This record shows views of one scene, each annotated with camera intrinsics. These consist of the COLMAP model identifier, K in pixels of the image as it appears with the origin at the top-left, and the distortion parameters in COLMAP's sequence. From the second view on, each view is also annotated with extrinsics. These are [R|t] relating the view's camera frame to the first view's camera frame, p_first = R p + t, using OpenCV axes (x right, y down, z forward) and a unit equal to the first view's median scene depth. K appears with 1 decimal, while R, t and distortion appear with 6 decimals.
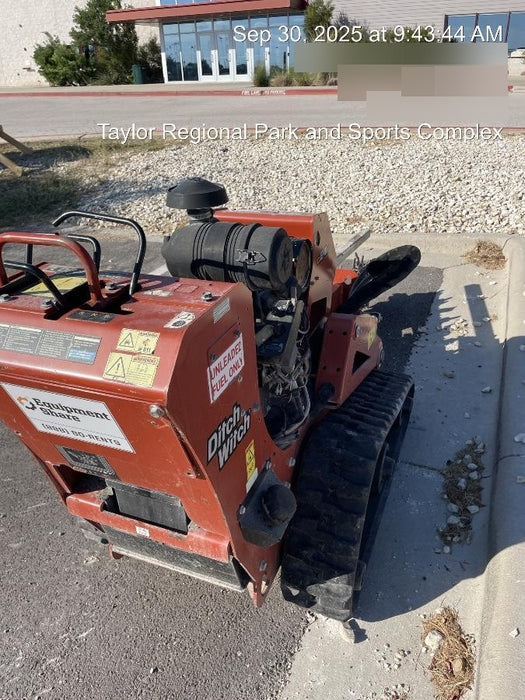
lens RADIAL K [[528.5, 0, 259.6], [0, 528.5, 357.7], [0, 0, 1]] dist [0.086871, -0.116171]
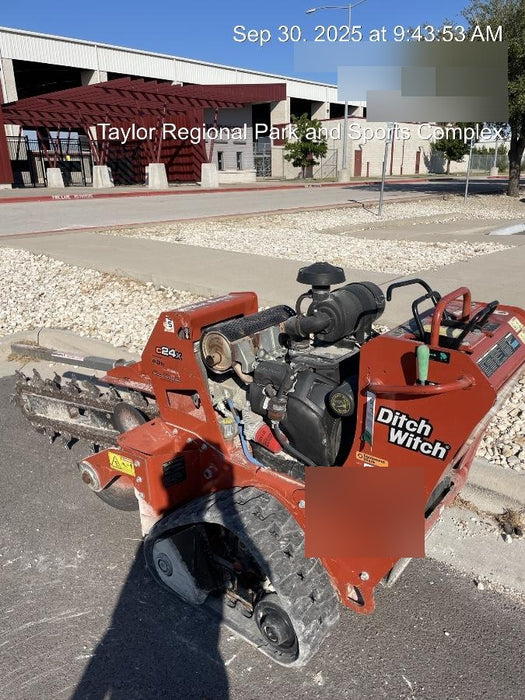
lens RADIAL K [[528.5, 0, 259.6], [0, 528.5, 357.7], [0, 0, 1]] dist [0.086871, -0.116171]
pose [[0.284187, -0.291178, 0.913484, -1.819279], [0.464864, 0.875132, 0.134333, -0.485785], [-0.838534, 0.386470, 0.384059, 0.923807]]
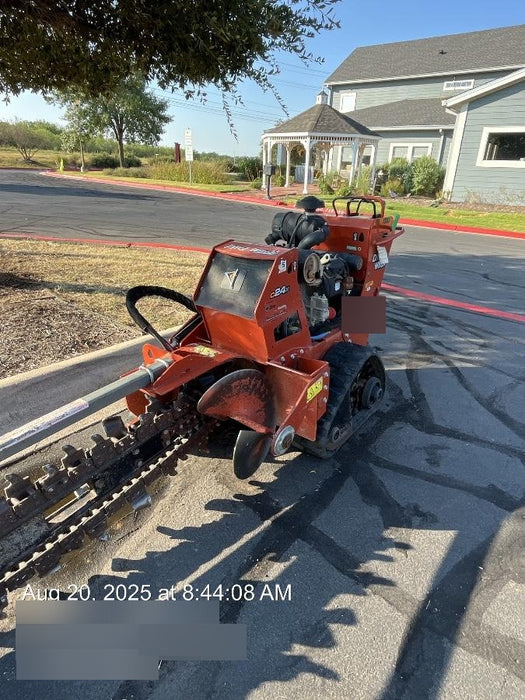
lens RADIAL K [[418.5, 0, 263.6], [0, 418.5, 349.0], [0, 0, 1]] dist [-0.002605, -0.002384]
pose [[-0.958023, -0.066823, 0.278793, -0.574184], [0.176765, 0.627933, 0.757928, -1.603734], [-0.225710, 0.775394, -0.589762, 3.198901]]
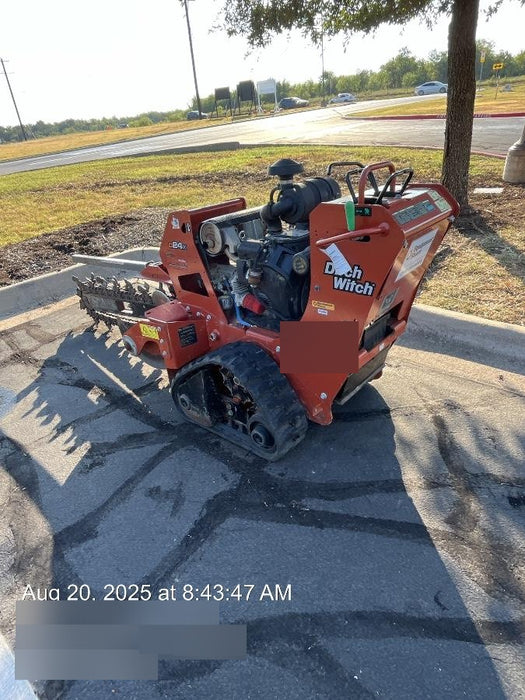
lens RADIAL K [[418.5, 0, 263.6], [0, 418.5, 349.0], [0, 0, 1]] dist [-0.002605, -0.002384]
pose [[0.320534, -0.408588, 0.854584, -1.917502], [0.507952, 0.835643, 0.209012, -0.191783], [-0.799526, 0.367093, 0.475395, 0.839981]]
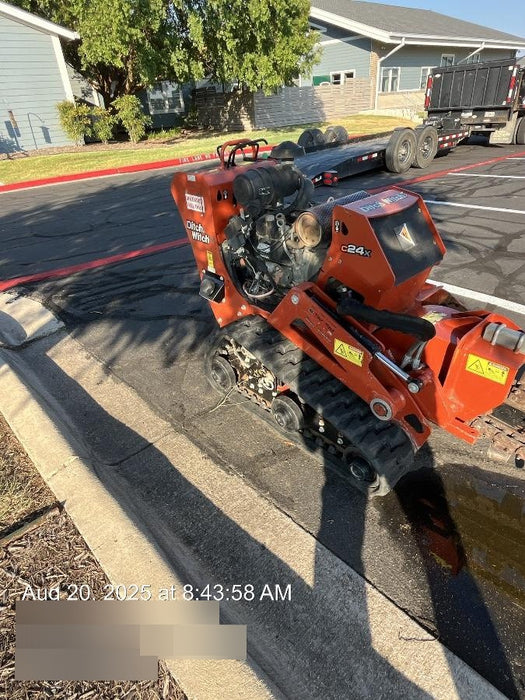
lens RADIAL K [[418.5, 0, 263.6], [0, 418.5, 349.0], [0, 0, 1]] dist [-0.002605, -0.002384]
pose [[-0.415427, 0.547650, -0.726292, 1.702325], [-0.359387, 0.634672, 0.684129, -1.066705], [0.835621, 0.545225, -0.066842, 1.811611]]
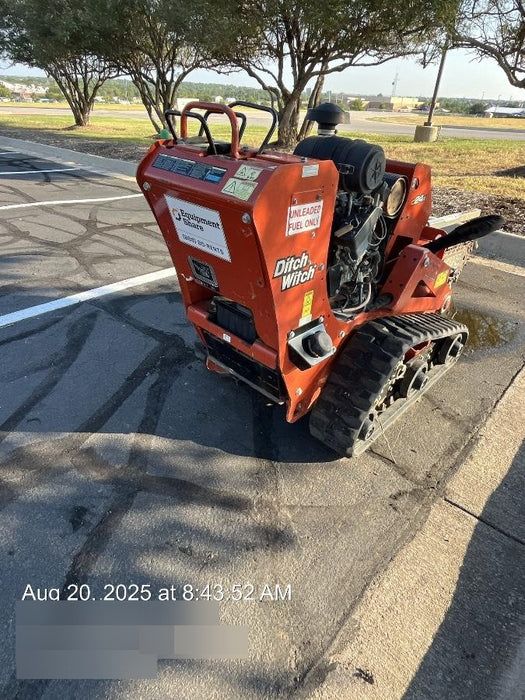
lens RADIAL K [[418.5, 0, 263.6], [0, 418.5, 349.0], [0, 0, 1]] dist [-0.002605, -0.002384]
pose [[0.928881, 0.284496, -0.237153, 0.201708], [-0.271957, 0.958572, 0.084733, 0.288621], [0.251435, -0.014212, 0.967770, -0.123280]]
